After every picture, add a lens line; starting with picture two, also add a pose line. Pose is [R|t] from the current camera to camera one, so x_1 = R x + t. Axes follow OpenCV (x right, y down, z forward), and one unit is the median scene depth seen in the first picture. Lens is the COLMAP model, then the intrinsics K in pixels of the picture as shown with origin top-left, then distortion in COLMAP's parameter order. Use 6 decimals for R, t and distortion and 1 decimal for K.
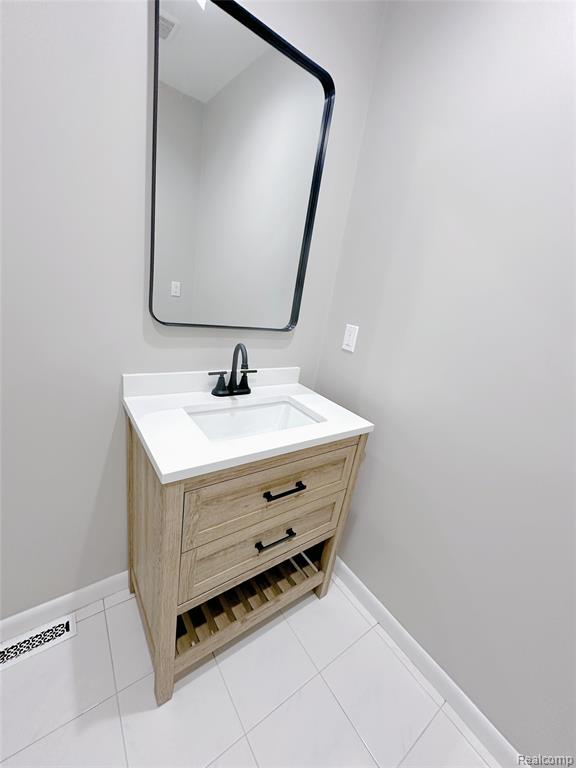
lens RADIAL K [[305.1, 0, 286.1], [0, 305.1, 381.1], [0, 0, 1]] dist [0.002475, -0.000132]
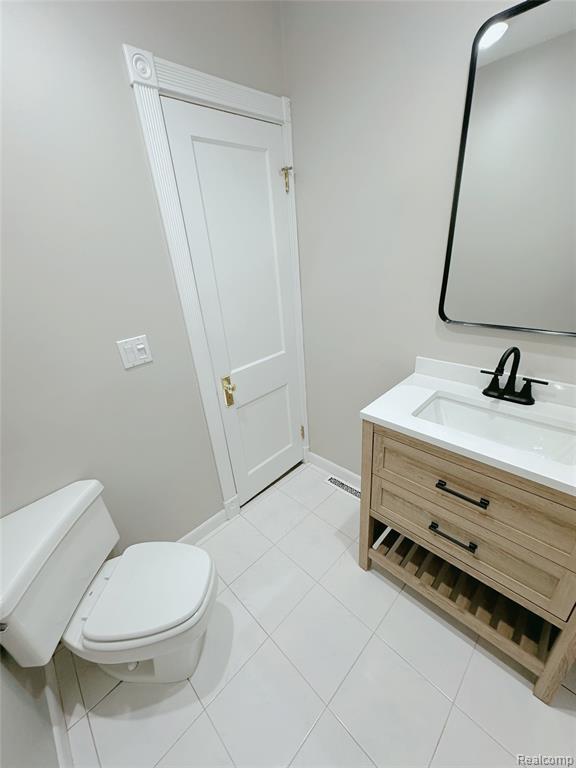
lens RADIAL K [[305.1, 0, 287.0], [0, 305.1, 387.4], [0, 0, 1]] dist [0.002475, -0.000132]
pose [[0.139931, 0.259485, -0.955556, 0.687439], [-0.207469, 0.951312, 0.227951, -0.073570], [0.968182, 0.166351, 0.186953, 0.169466]]
